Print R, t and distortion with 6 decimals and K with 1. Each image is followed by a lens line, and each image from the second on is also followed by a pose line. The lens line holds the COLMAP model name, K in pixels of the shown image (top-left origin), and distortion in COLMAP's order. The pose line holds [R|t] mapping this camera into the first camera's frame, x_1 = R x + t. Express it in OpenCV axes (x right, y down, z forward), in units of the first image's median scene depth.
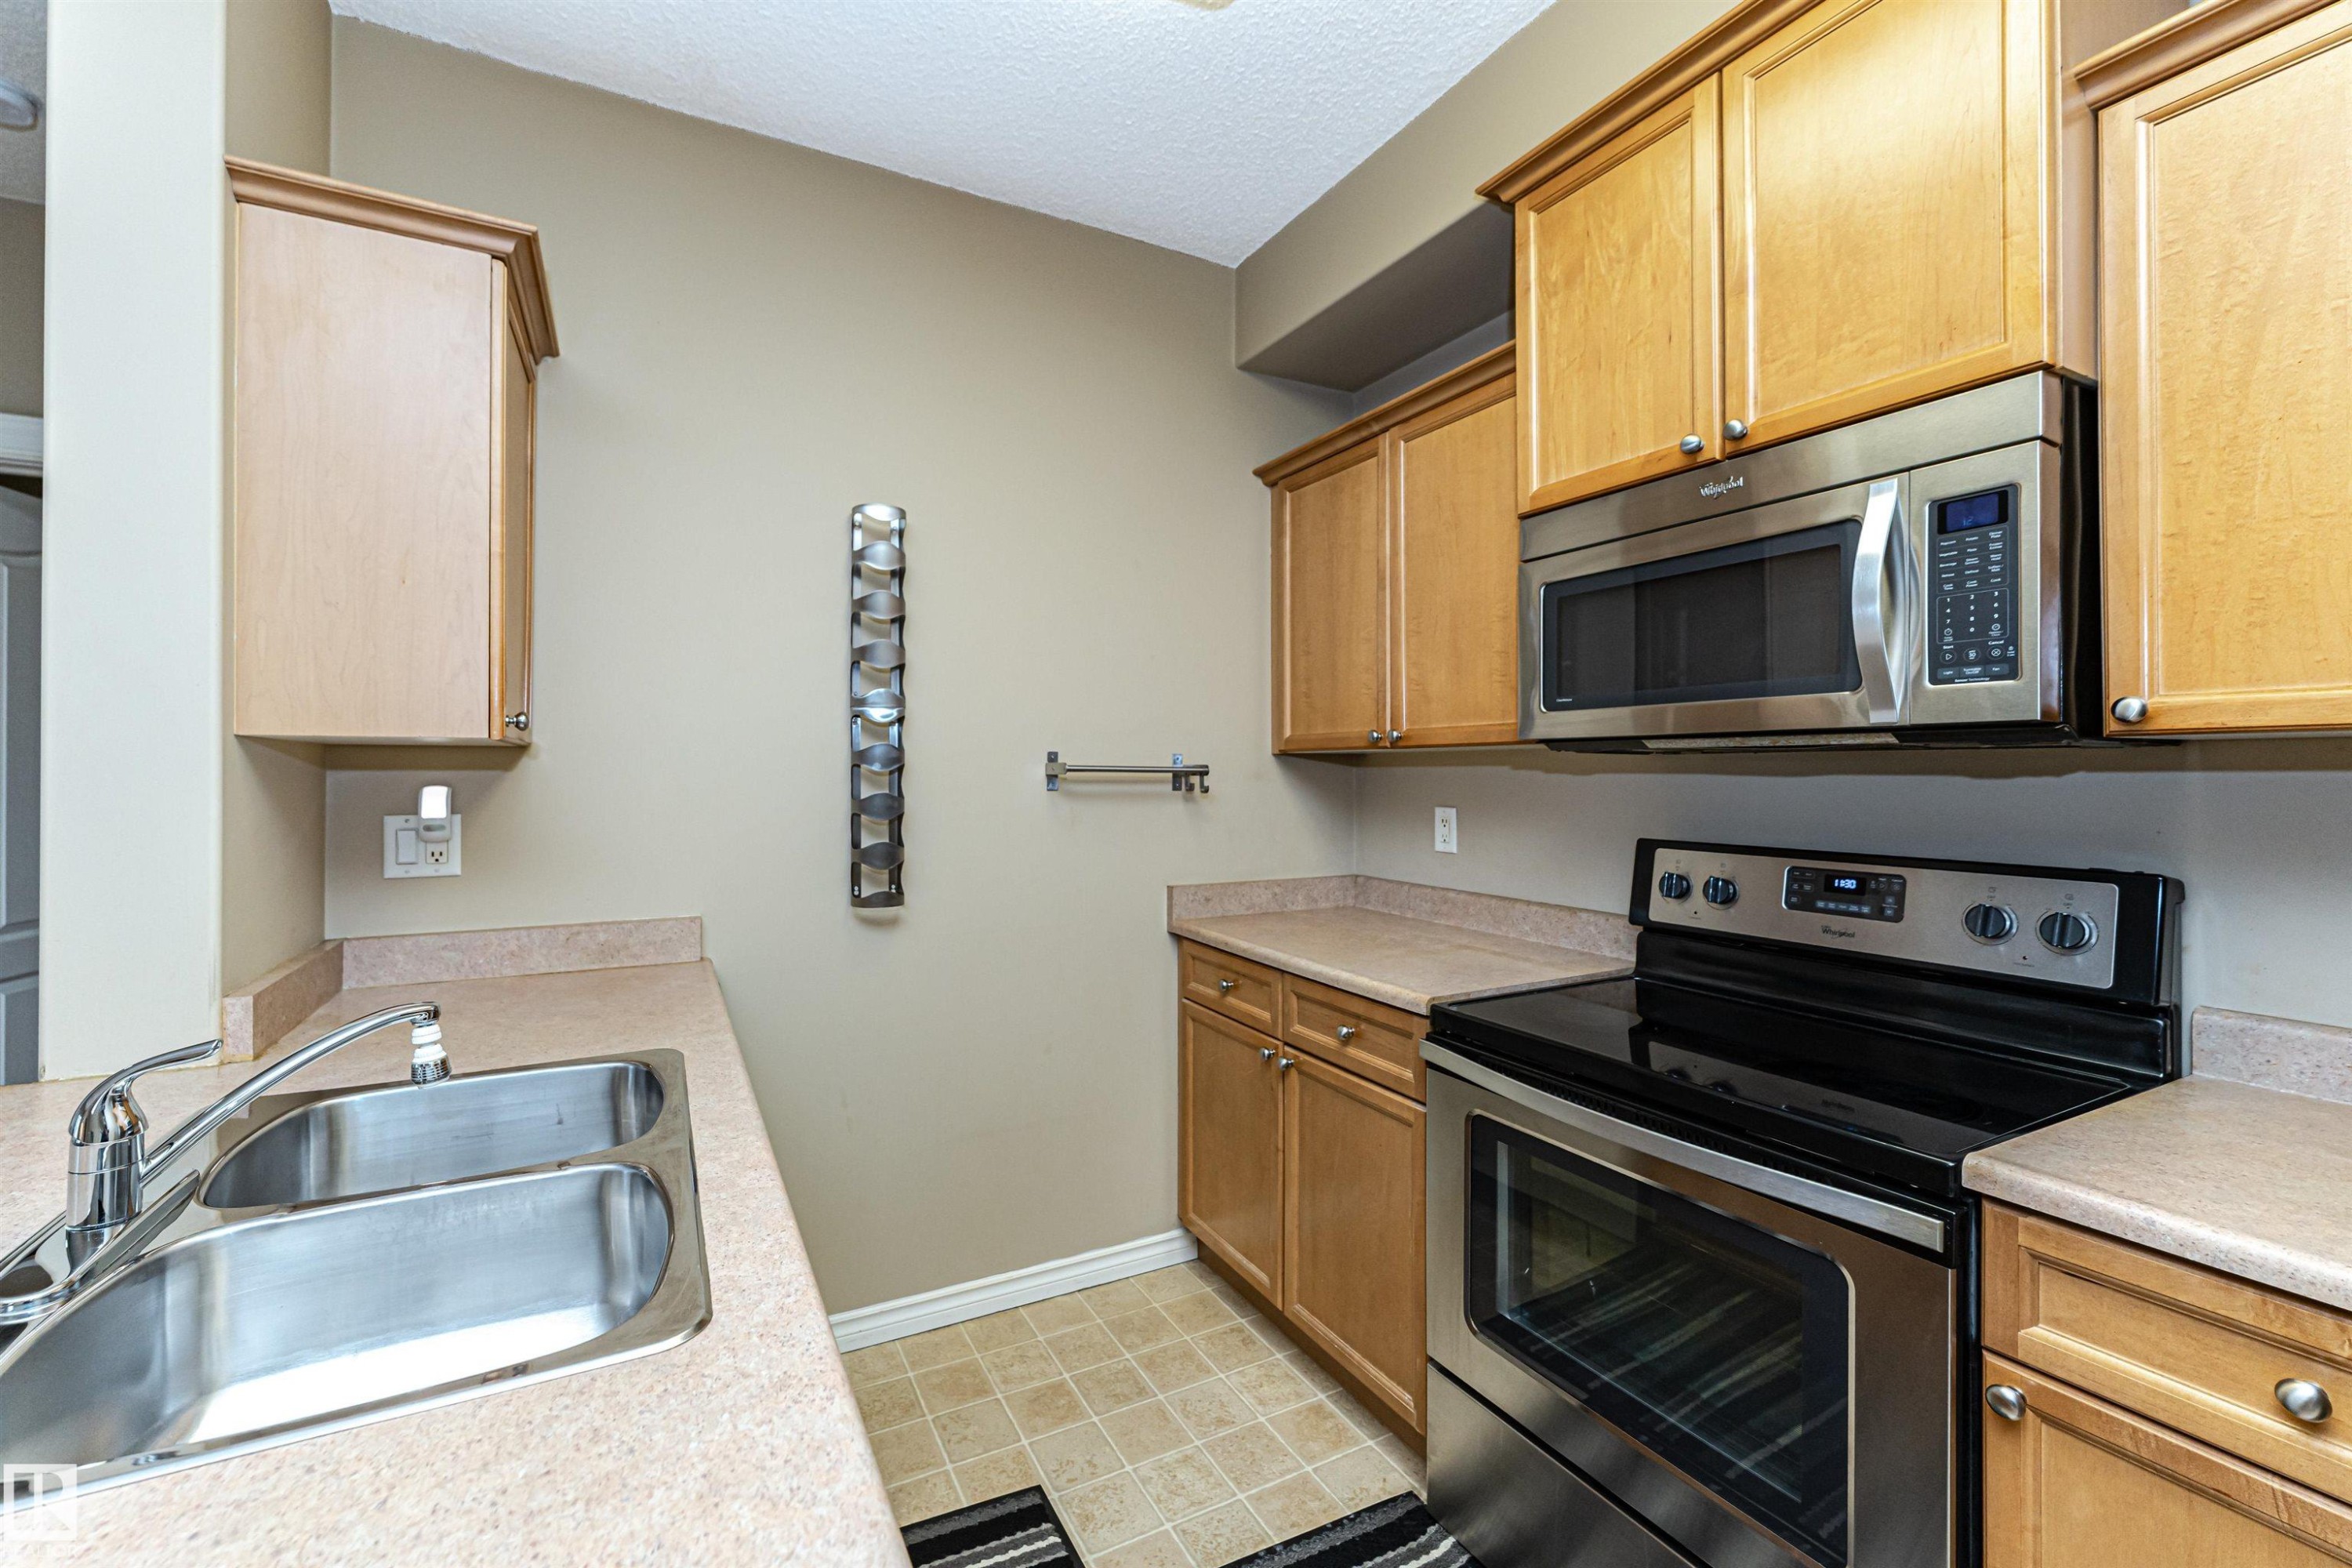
lens RADIAL K [[935.4, 0, 1129.2], [0, 935.4, 766.6], [0, 0, 1]] dist [0.000603, -0.000741]
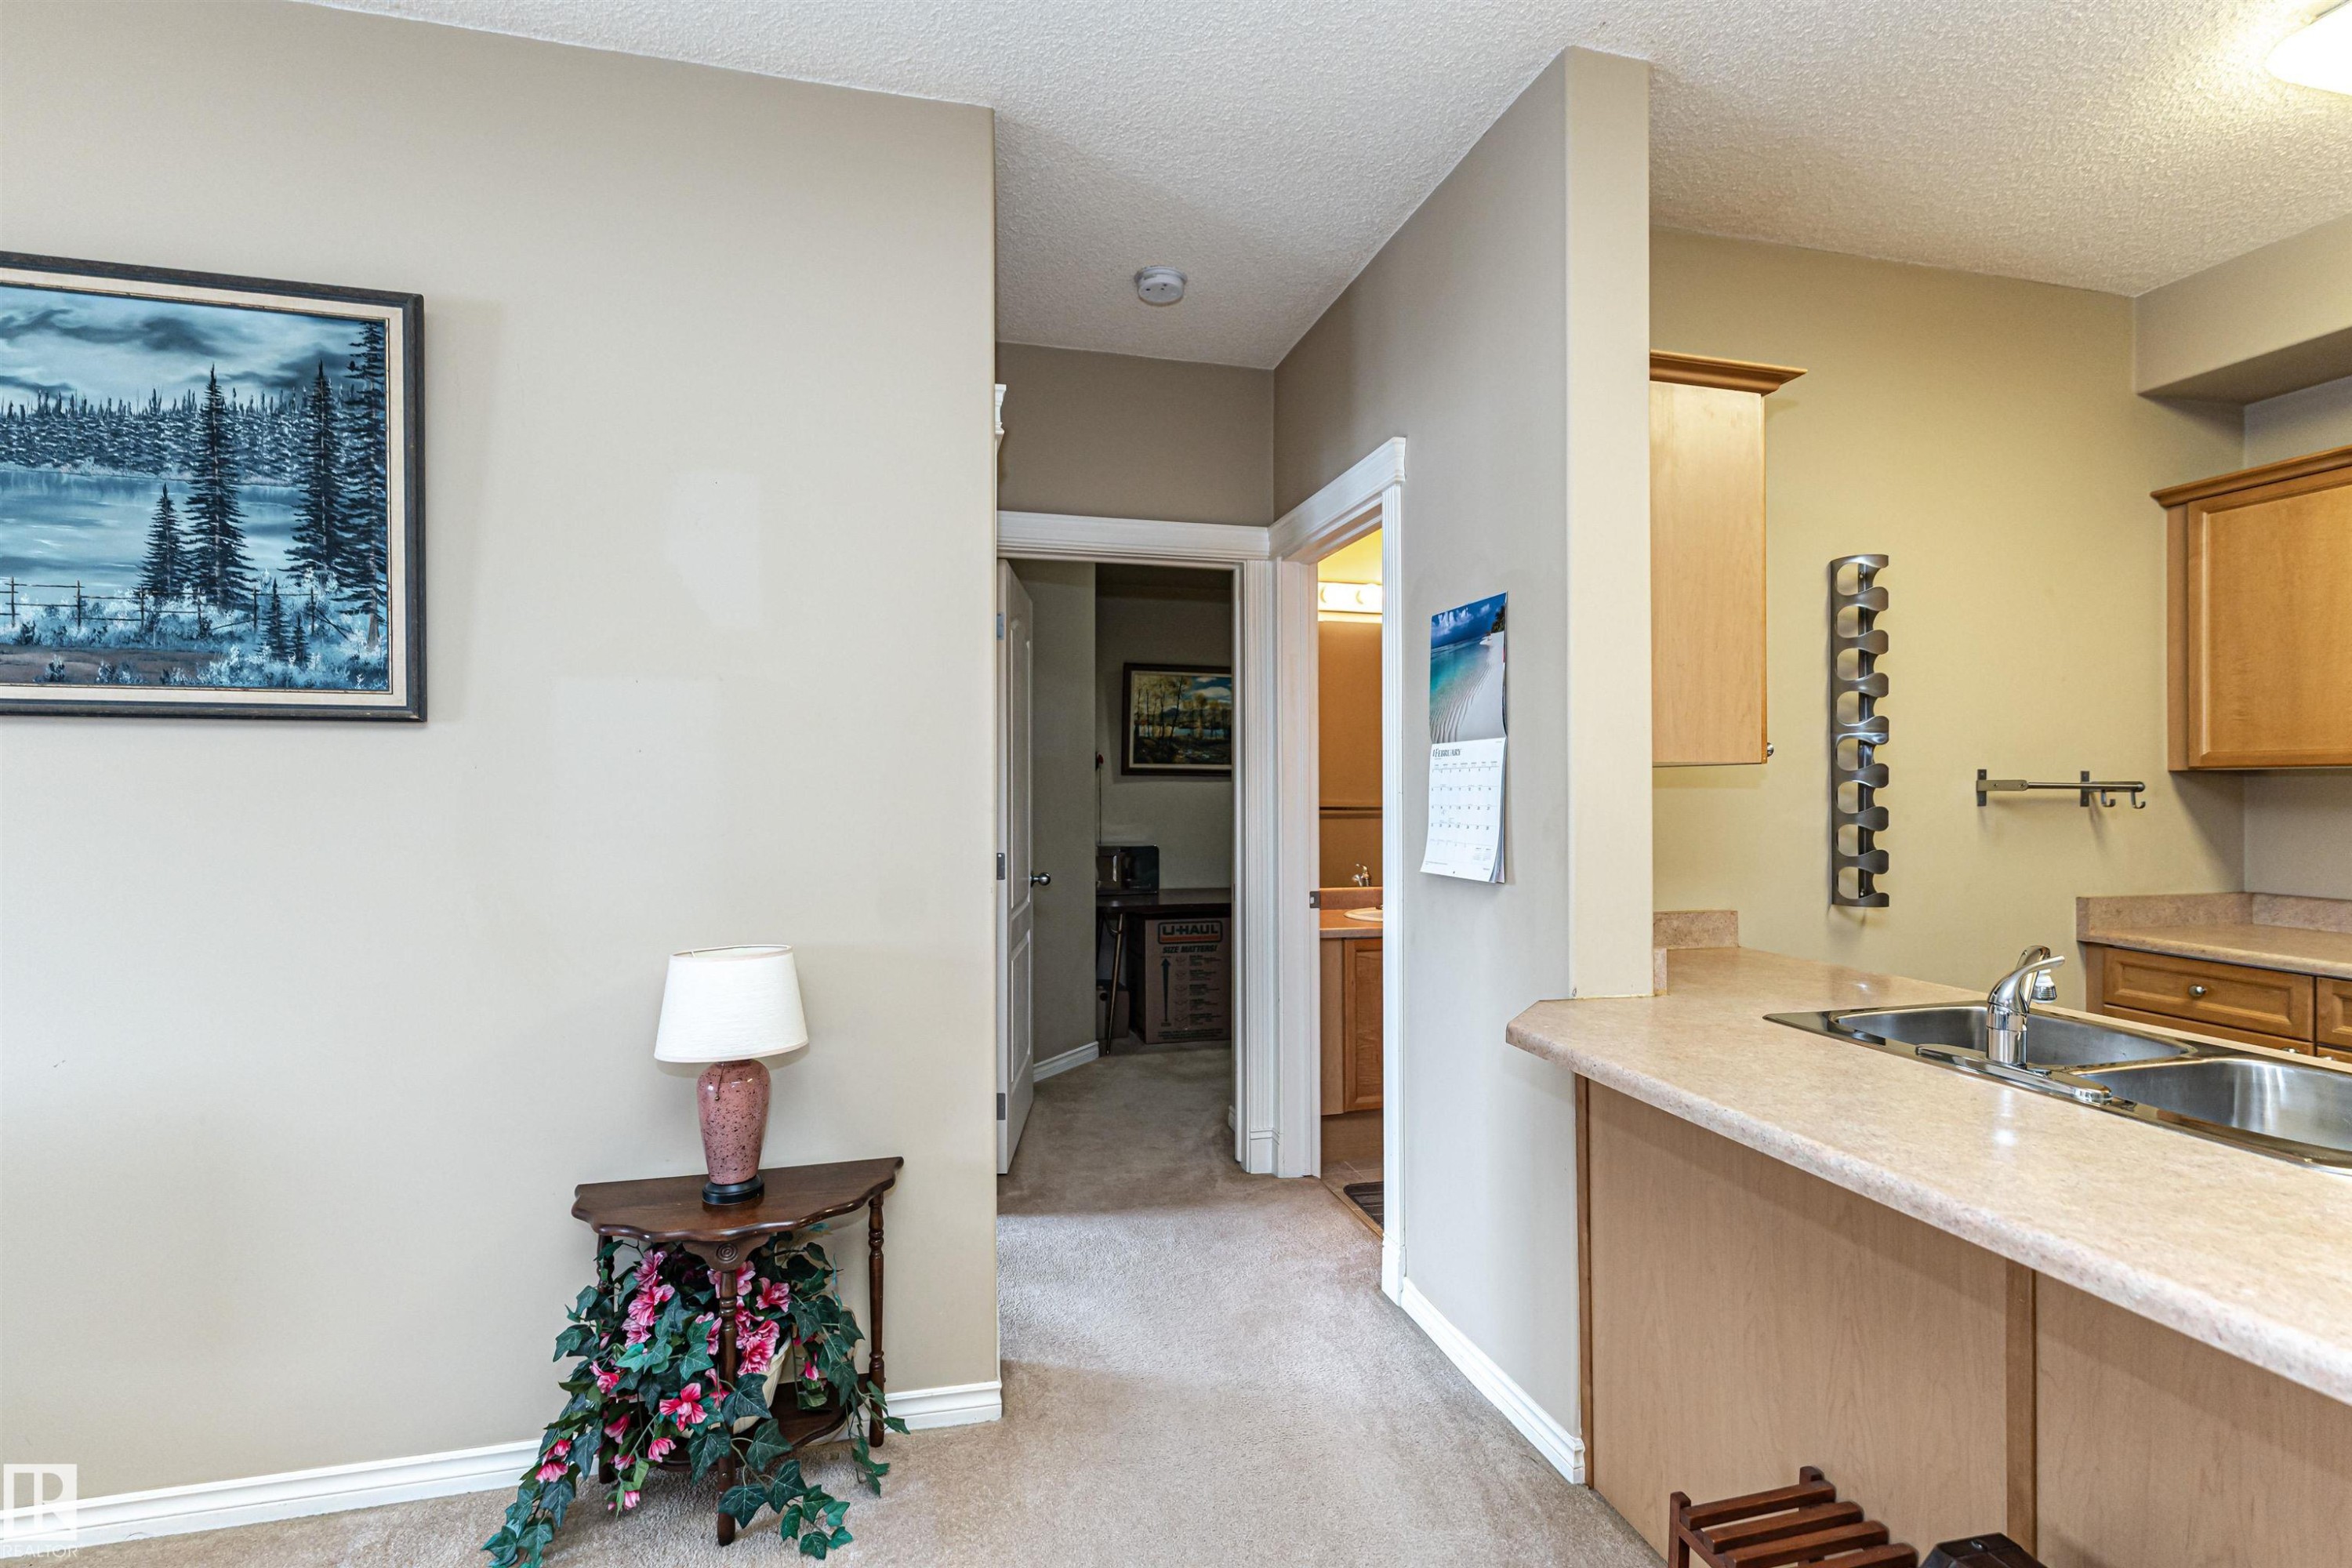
lens RADIAL K [[1053.3, 0, 1181.3], [0, 1053.3, 785.9], [0, 0, 1]] dist [-0.000448, 0.000073]
pose [[0.977145, -0.000628, -0.212573, -0.918754], [0.001390, 0.999993, 0.003438, -0.003734], [0.212570, -0.003655, 0.977139, -0.486069]]
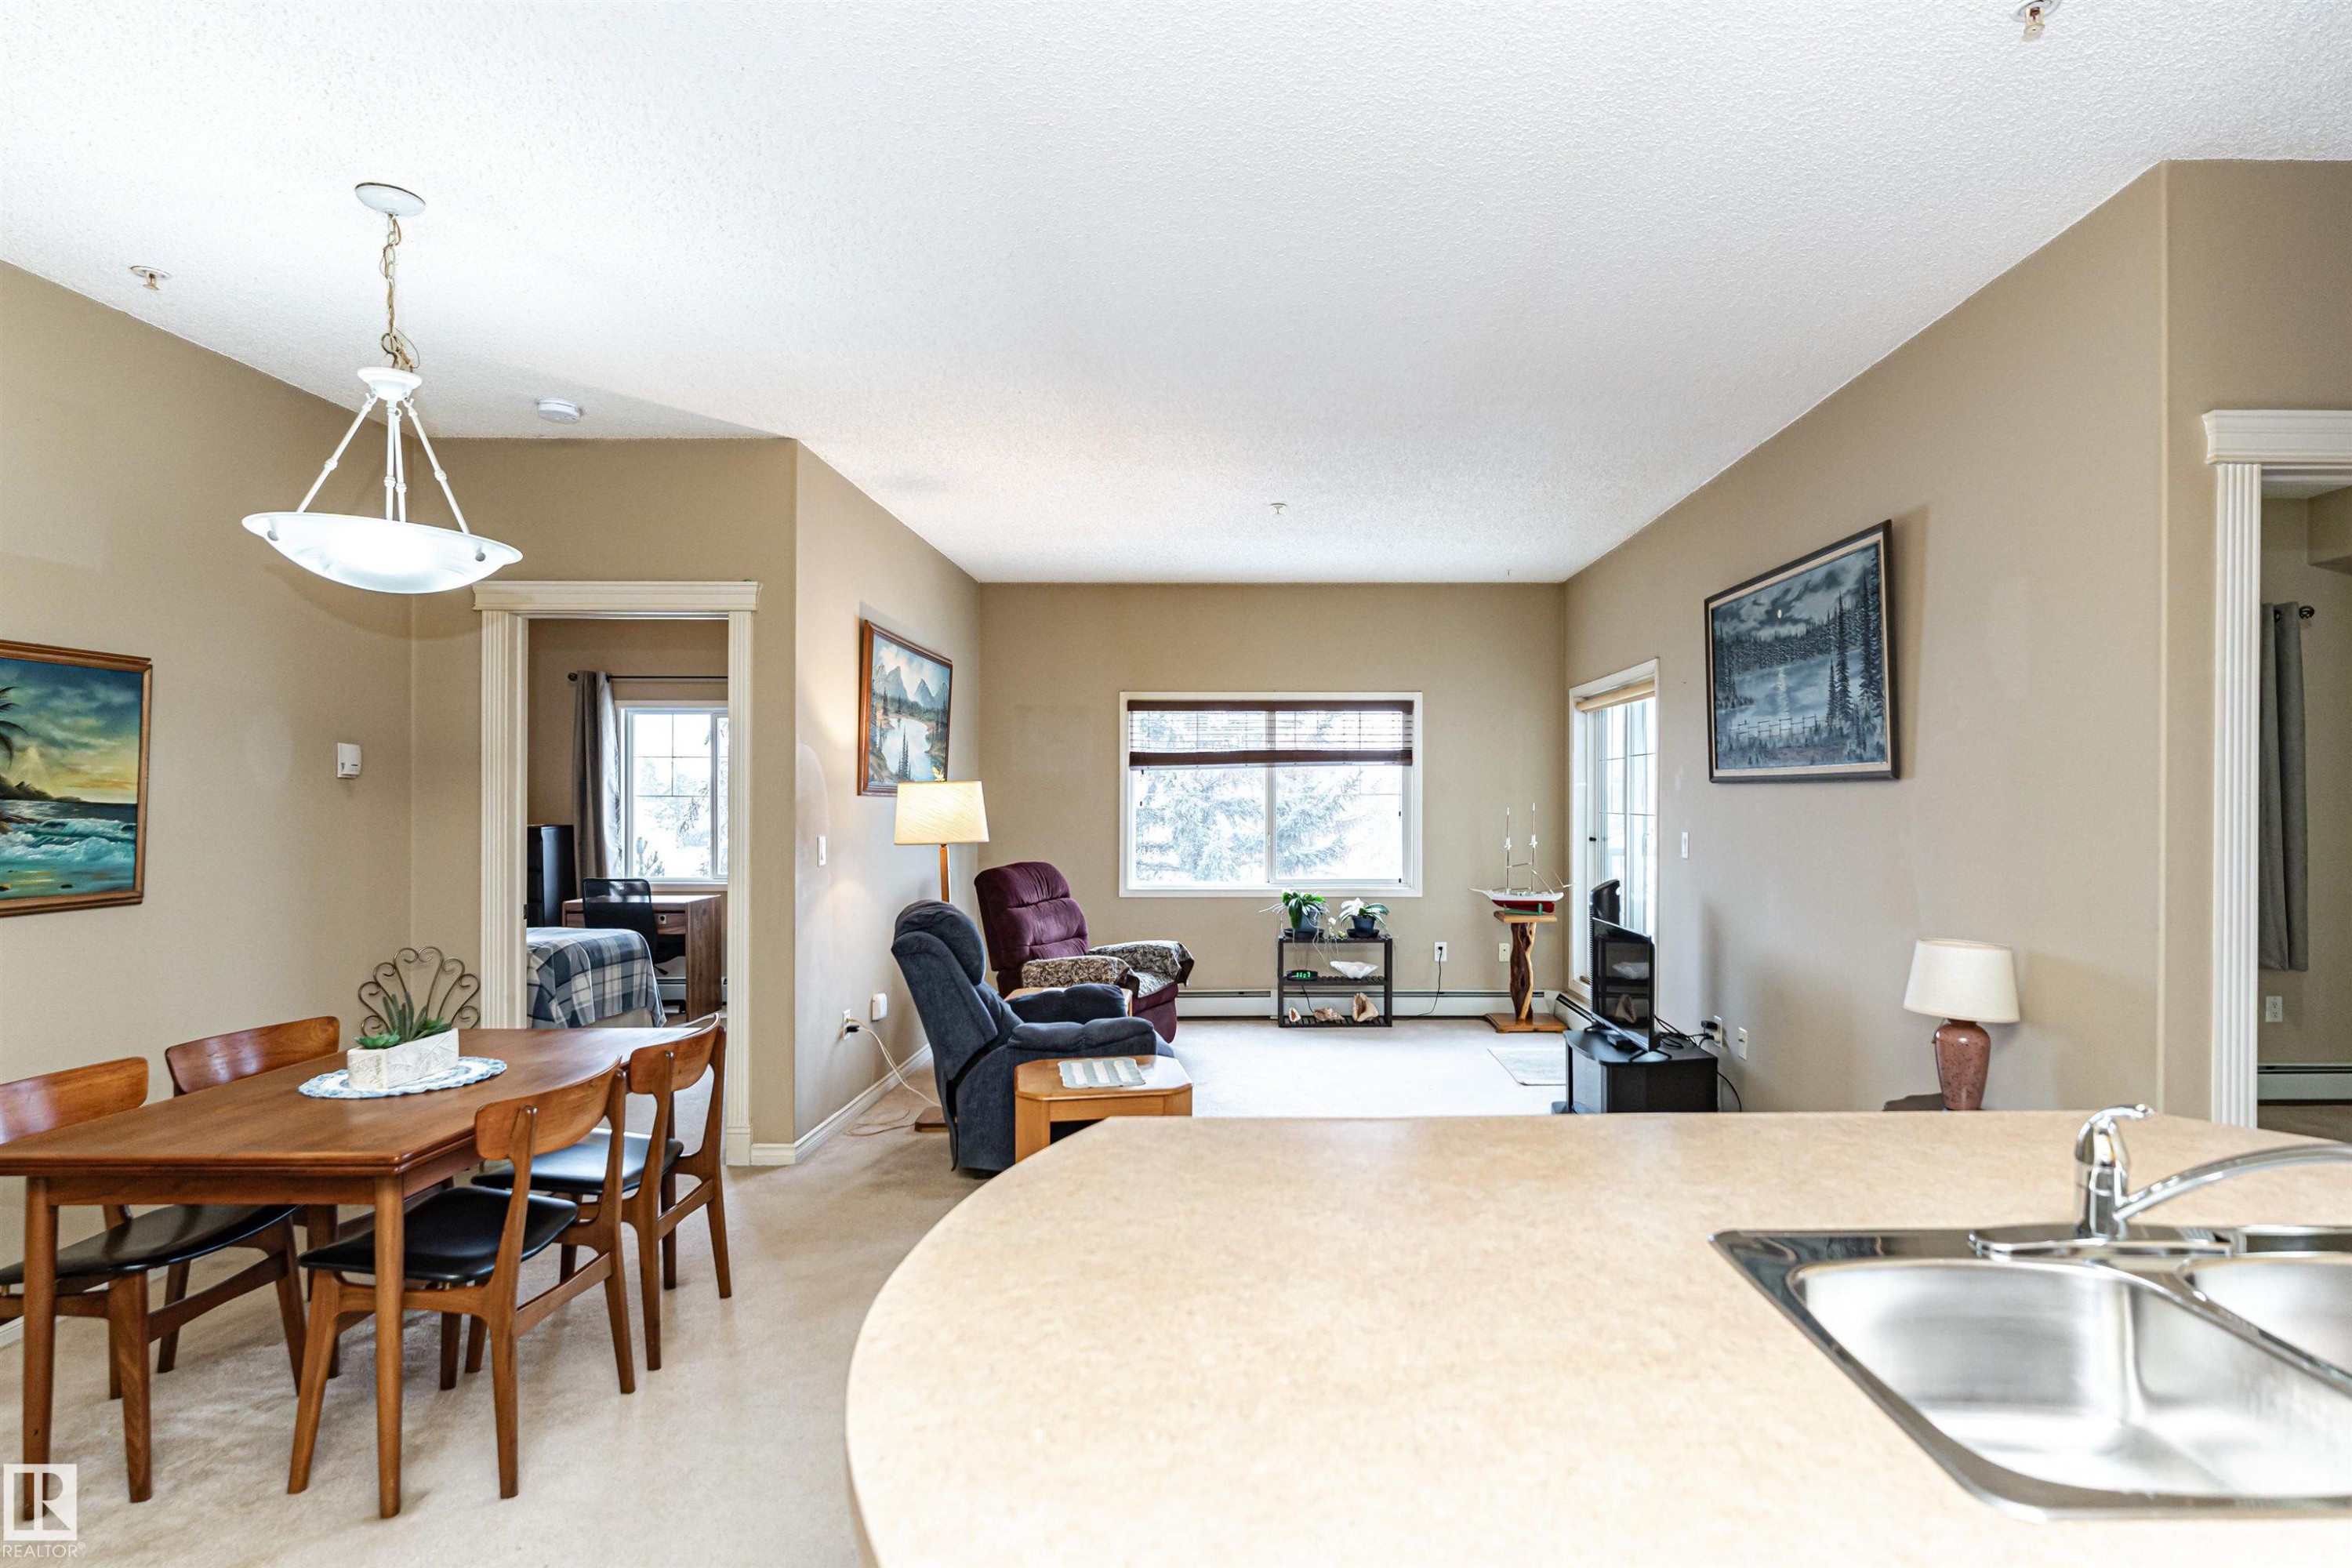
lens RADIAL K [[1177.0, 0, 1229.5], [0, 1177.0, 798.1], [0, 0, 1]] dist [0.002814, 0.002373]
pose [[-0.460179, -0.004862, -0.887813, 0.311143], [0.000799, 0.999982, -0.005890, -0.024454], [0.887826, -0.003420, -0.460167, 0.300606]]
